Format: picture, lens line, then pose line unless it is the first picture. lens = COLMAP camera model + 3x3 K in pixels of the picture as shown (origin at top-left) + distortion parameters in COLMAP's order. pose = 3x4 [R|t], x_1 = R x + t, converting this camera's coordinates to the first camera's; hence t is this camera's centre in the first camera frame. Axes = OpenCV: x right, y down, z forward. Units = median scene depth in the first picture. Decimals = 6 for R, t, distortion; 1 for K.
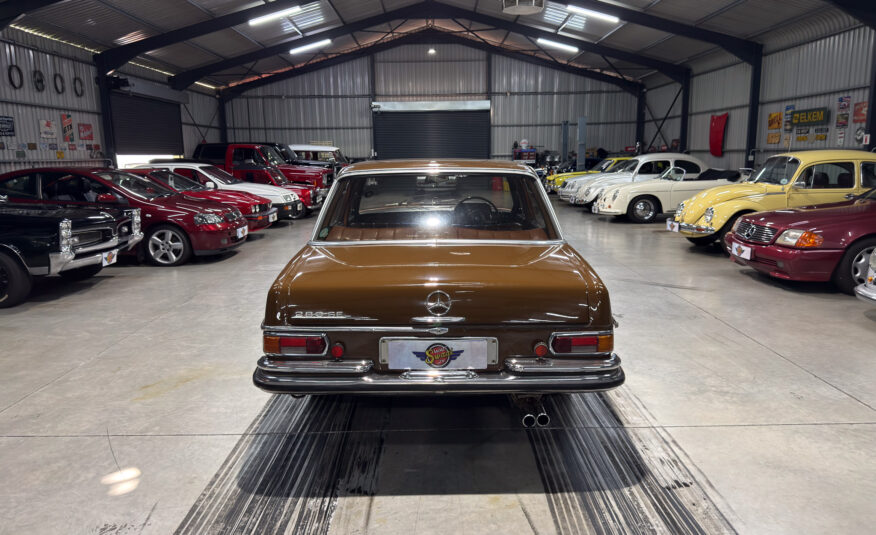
lens RADIAL K [[626.8, 0, 439.4], [0, 626.8, 274.6], [0, 0, 1]] dist [0.074517, -0.106007]
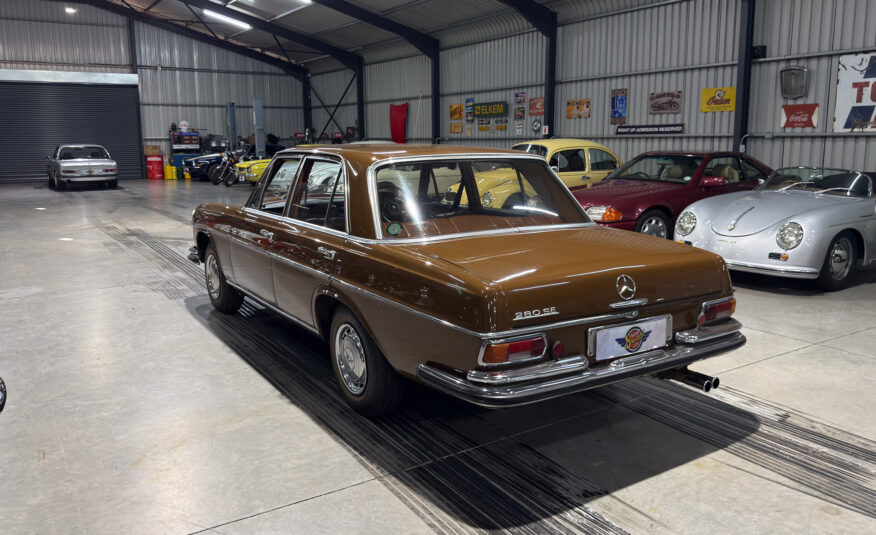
lens RADIAL K [[677.2, 0, 438.6], [0, 677.2, 251.7], [0, 0, 1]] dist [0.065554, -0.091859]
pose [[0.842890, -0.079527, 0.532177, -0.144527], [0.093264, 0.995641, 0.001070, -0.007154], [-0.529942, 0.048731, 0.846632, 0.040606]]
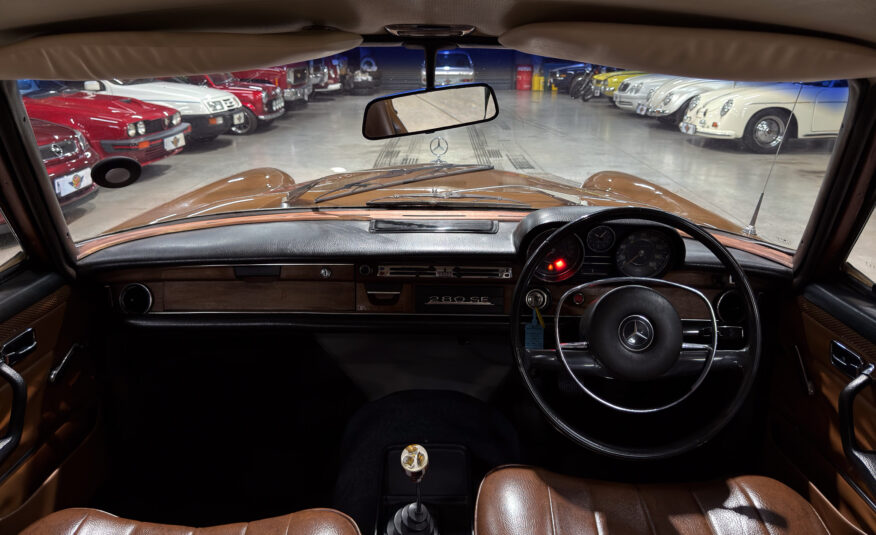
lens RADIAL K [[629.3, 0, 439.8], [0, 629.3, 270.0], [0, 0, 1]] dist [-0.007460, 0.003209]
pose [[0.999790, 0.013461, -0.015450, 0.001407], [-0.011027, 0.988922, 0.148029, -0.044171], [0.017272, -0.147827, 0.988862, 0.279967]]
